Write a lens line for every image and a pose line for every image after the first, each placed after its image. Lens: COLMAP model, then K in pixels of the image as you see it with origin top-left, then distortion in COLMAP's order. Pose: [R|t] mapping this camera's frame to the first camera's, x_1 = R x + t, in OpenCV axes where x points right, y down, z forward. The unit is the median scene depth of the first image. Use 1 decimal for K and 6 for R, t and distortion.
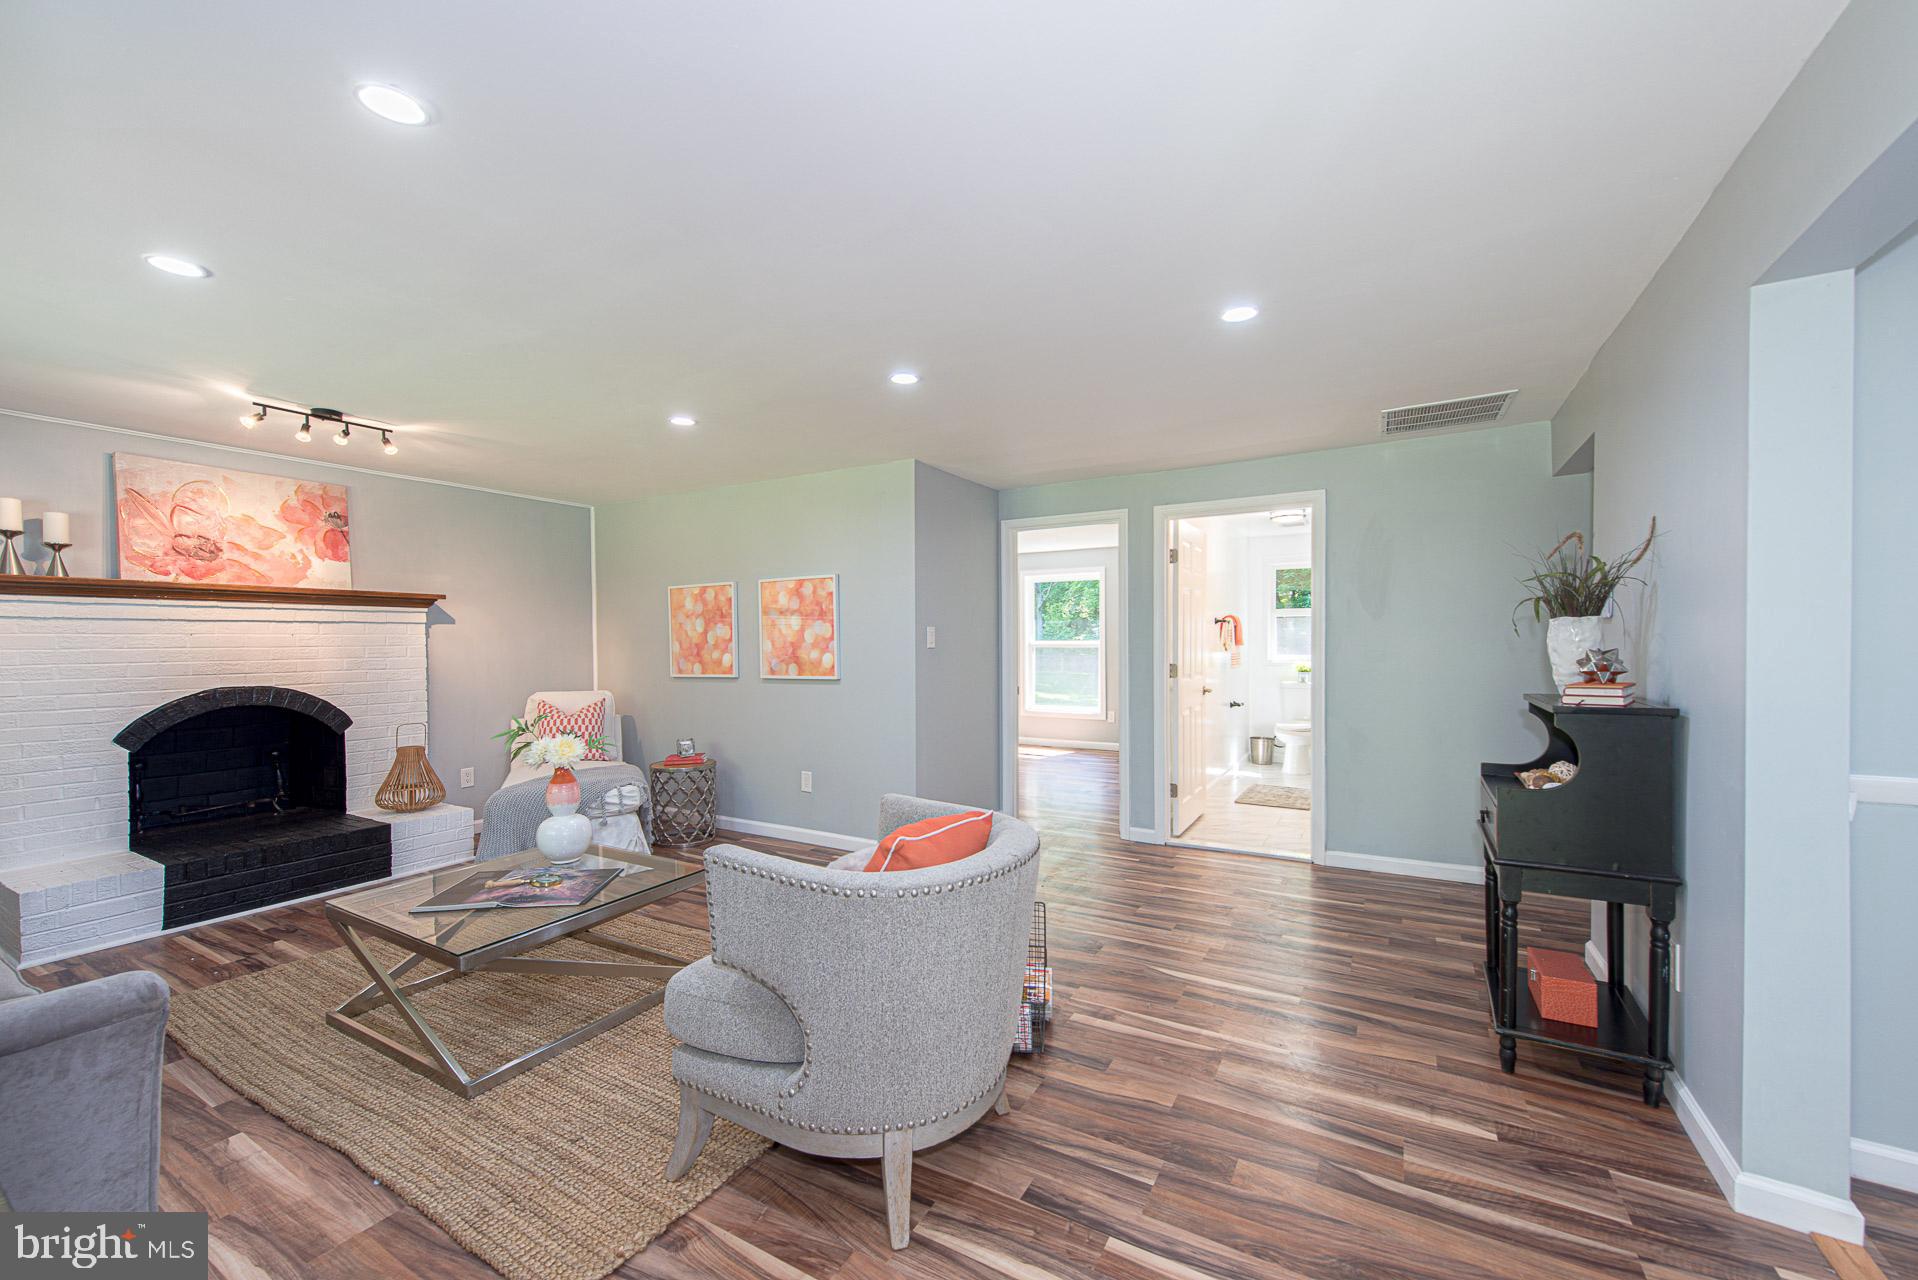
lens RADIAL K [[754.7, 0, 952.7], [0, 754.7, 651.6], [0, 0, 1]] dist [0.022406, -0.006862]
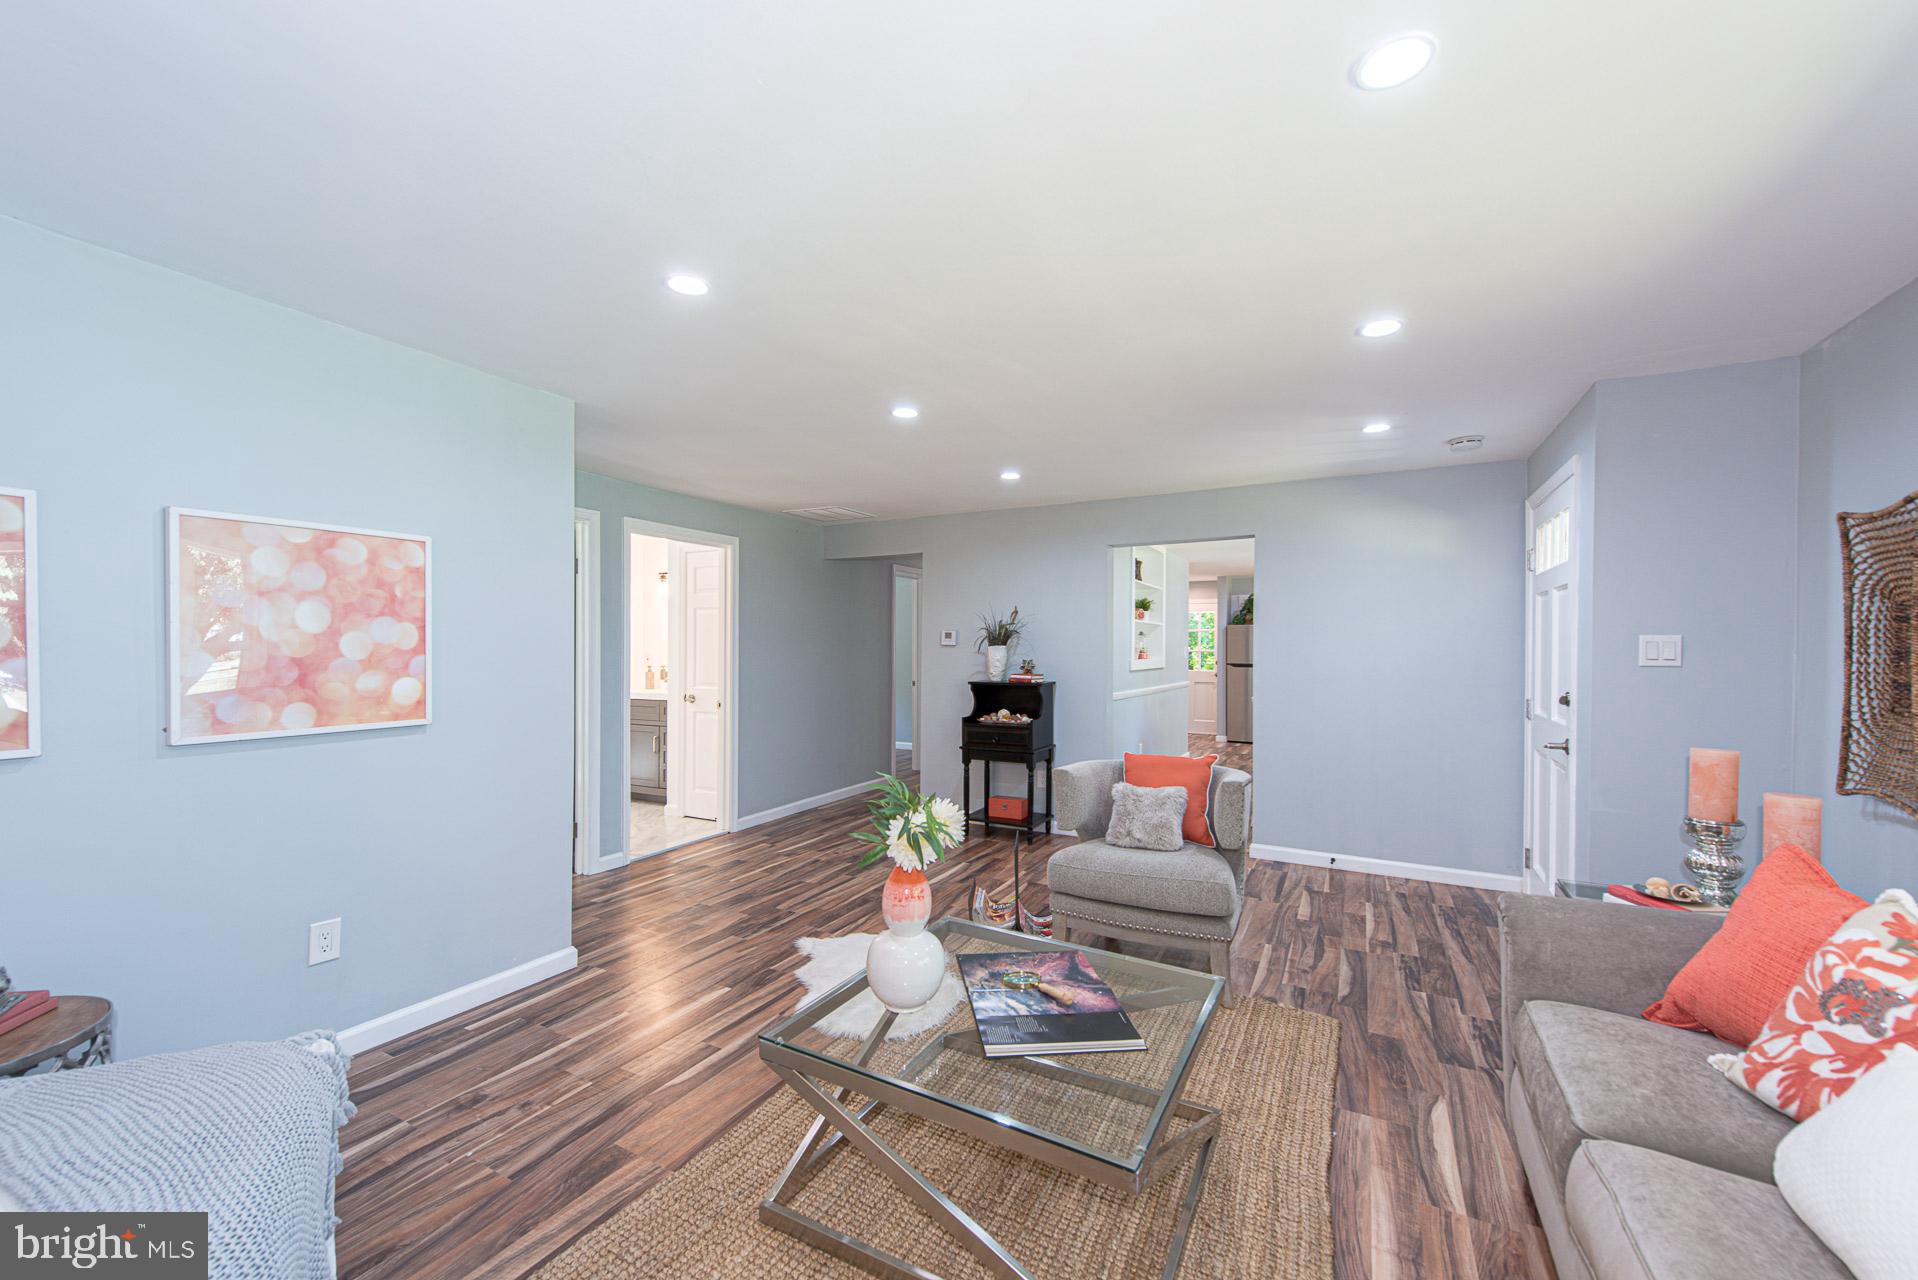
lens RADIAL K [[754.7, 0, 952.7], [0, 754.7, 651.6], [0, 0, 1]] dist [0.022406, -0.006862]
pose [[-0.036519, 0.004907, 0.999321, -0.845846], [0.010861, 0.999931, -0.004513, -0.011672], [-0.999274, 0.010688, -0.036569, 0.724325]]
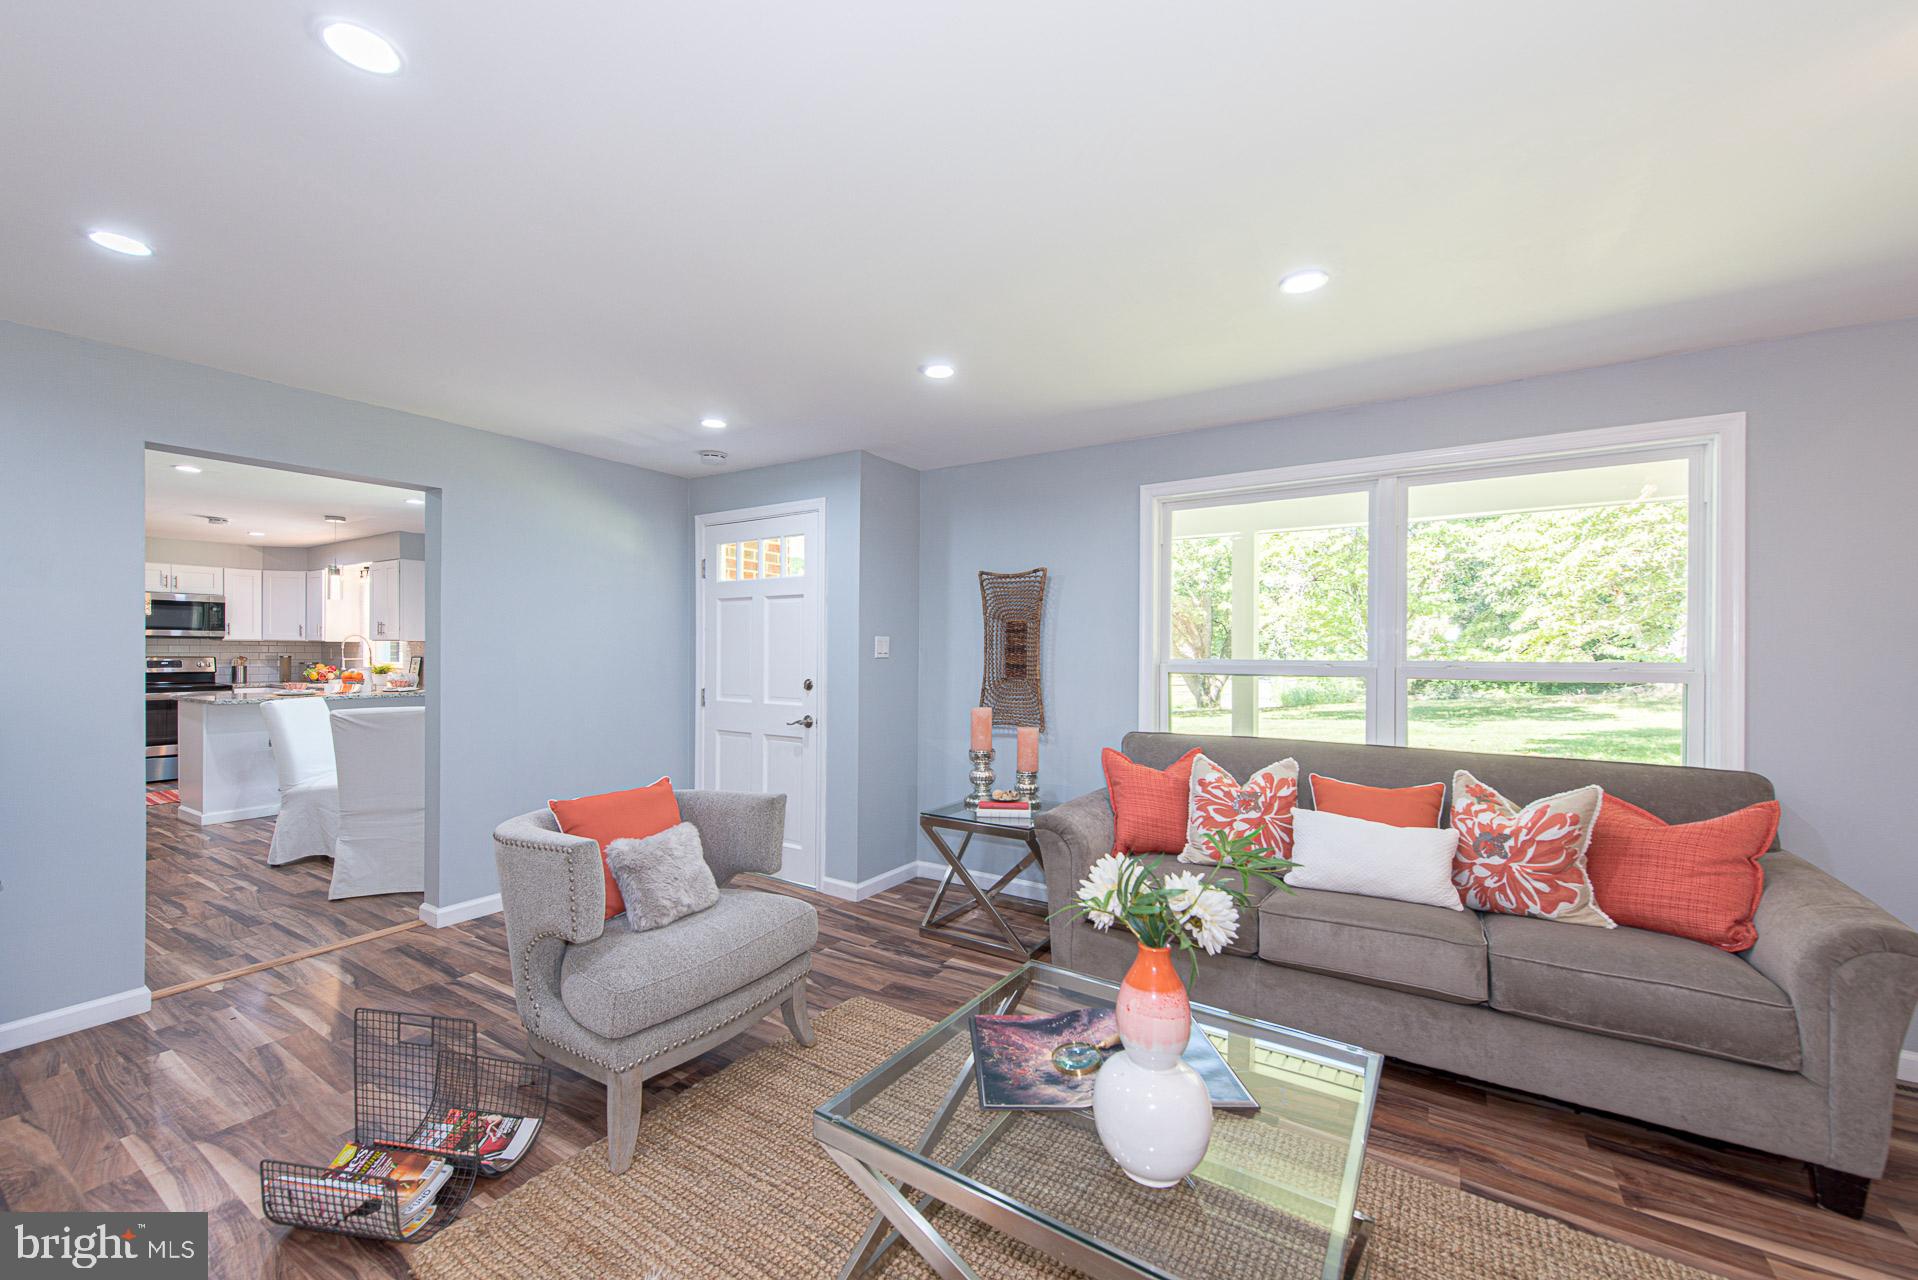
lens RADIAL K [[754.7, 0, 952.7], [0, 754.7, 651.6], [0, 0, 1]] dist [0.022406, -0.006862]
pose [[-0.999160, 0.002962, 0.040877, -0.306388], [0.003613, 0.999867, 0.015881, -0.018219], [-0.040824, 0.016015, -0.999038, 1.057771]]
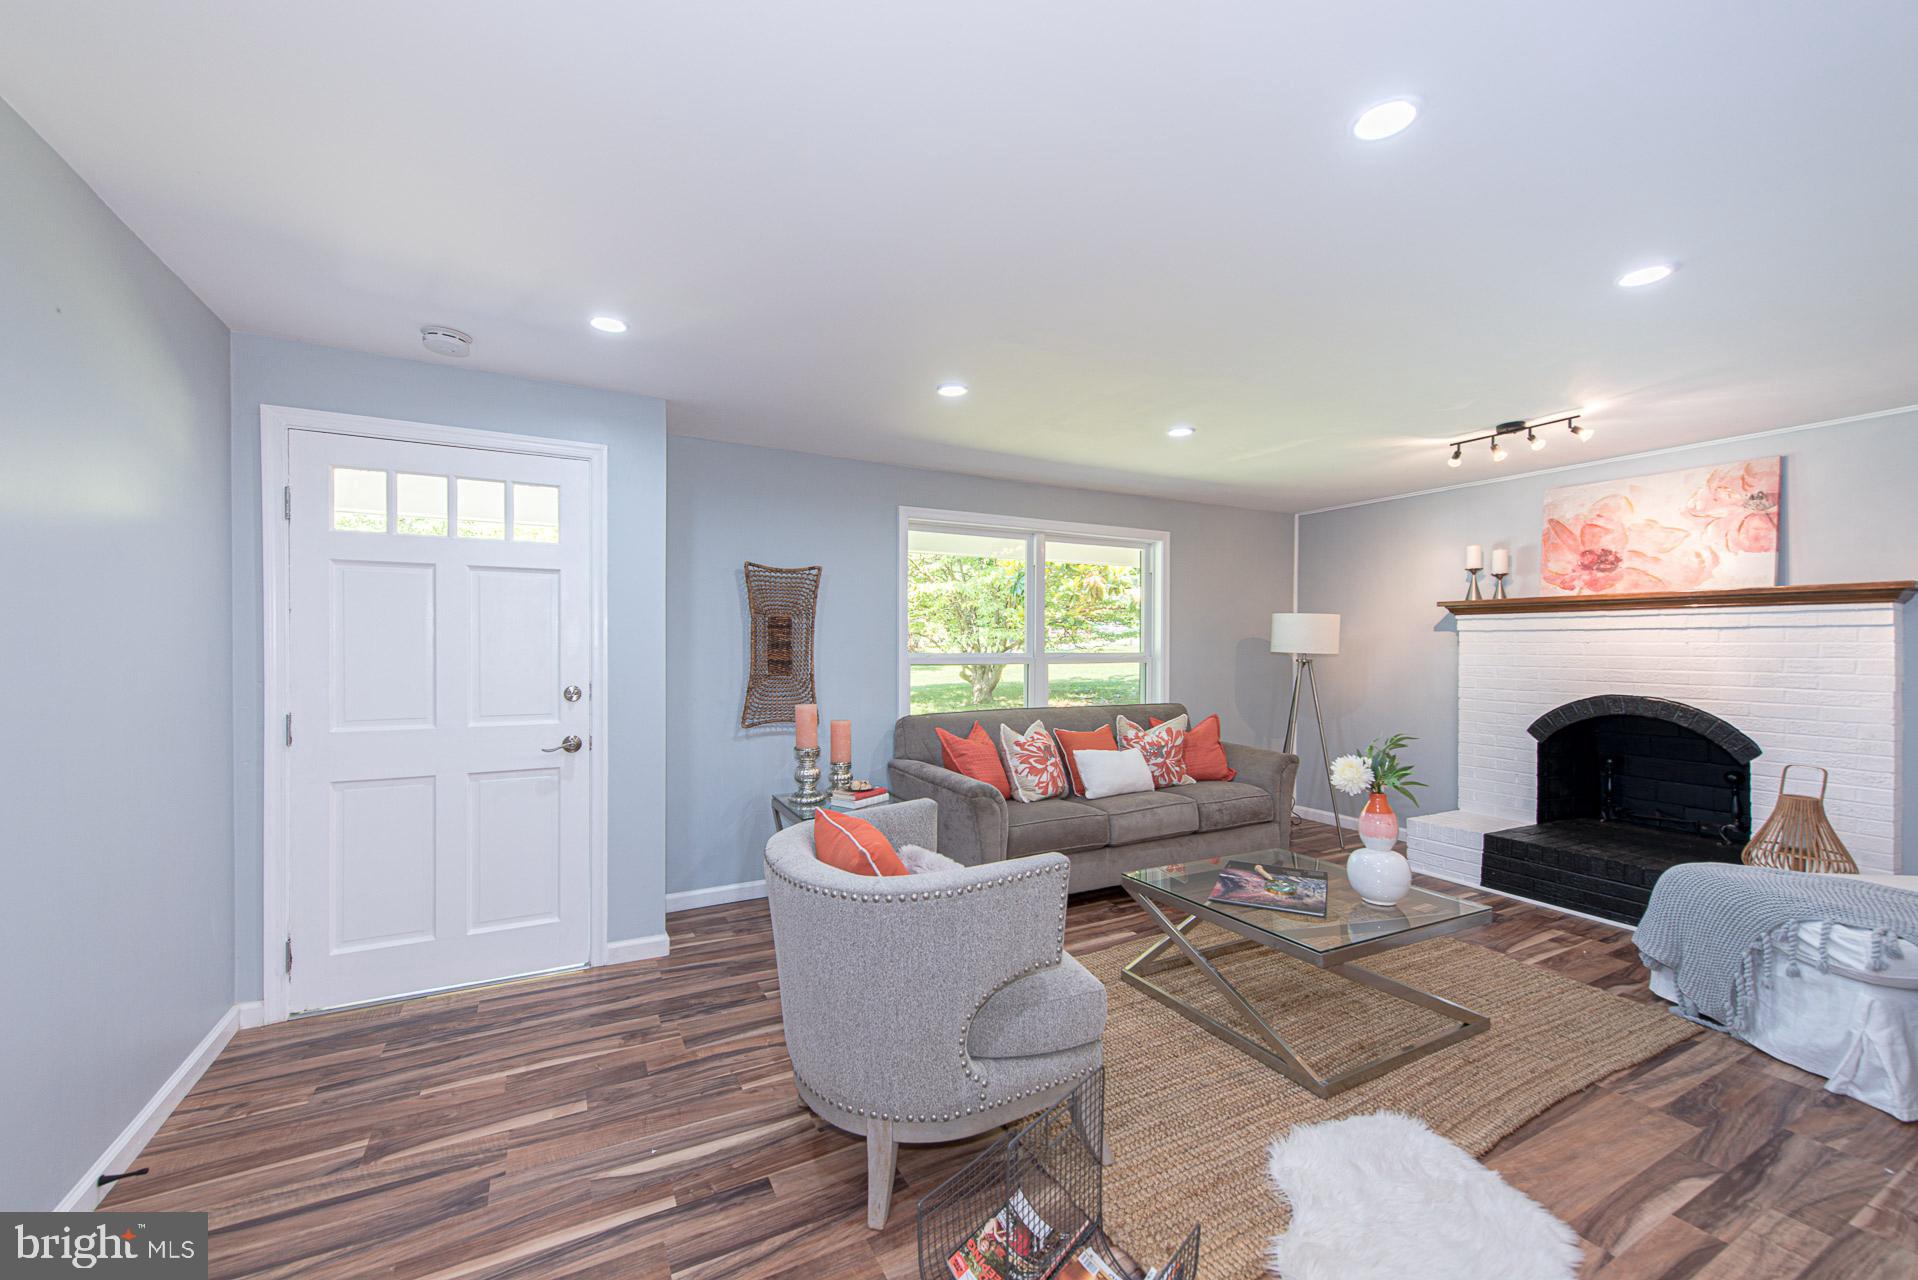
lens RADIAL K [[754.7, 0, 952.7], [0, 754.7, 651.6], [0, 0, 1]] dist [0.022406, -0.006862]
pose [[-0.523033, 0.012999, -0.852213, 0.371797], [-0.012750, 0.999652, 0.023073, -0.022413], [0.852217, 0.022934, -0.522686, 0.764022]]
